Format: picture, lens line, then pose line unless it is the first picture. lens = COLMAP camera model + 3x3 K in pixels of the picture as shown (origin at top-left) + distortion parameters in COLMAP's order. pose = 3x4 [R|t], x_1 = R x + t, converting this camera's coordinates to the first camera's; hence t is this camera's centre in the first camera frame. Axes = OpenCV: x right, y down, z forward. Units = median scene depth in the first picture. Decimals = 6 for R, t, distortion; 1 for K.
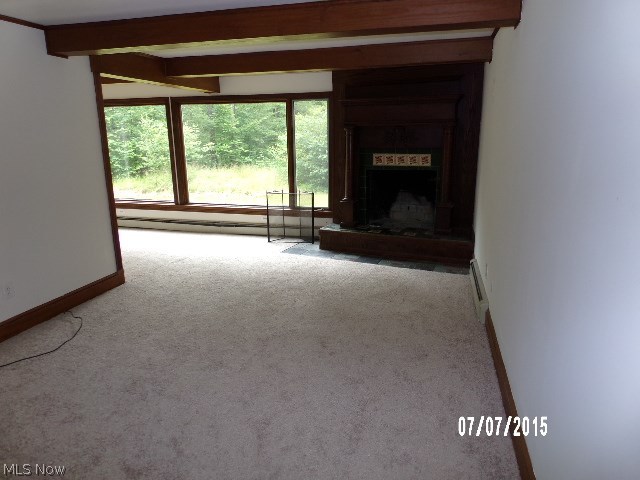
lens RADIAL K [[440.9, 0, 323.2], [0, 440.9, 243.3], [0, 0, 1]] dist [0.001446, -0.001550]
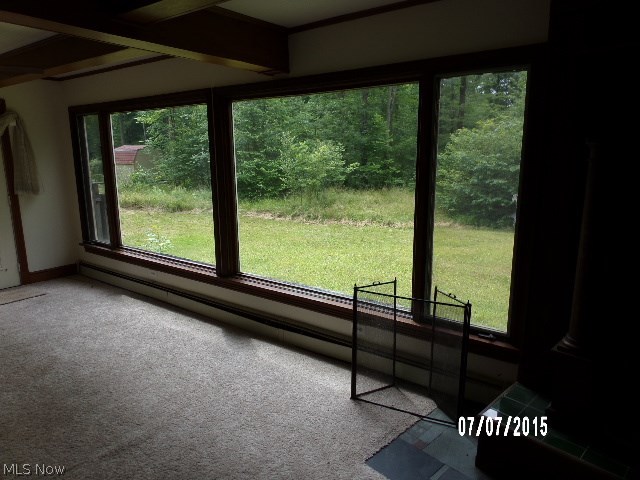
lens RADIAL K [[440.9, 0, 316.4], [0, 440.9, 243.8], [0, 0, 1]] dist [0.001446, -0.001550]
pose [[0.931664, 0.067335, -0.357026, -0.003502], [-0.080913, 0.996451, -0.023214, -0.042218], [0.354196, 0.050515, 0.933806, 0.169198]]
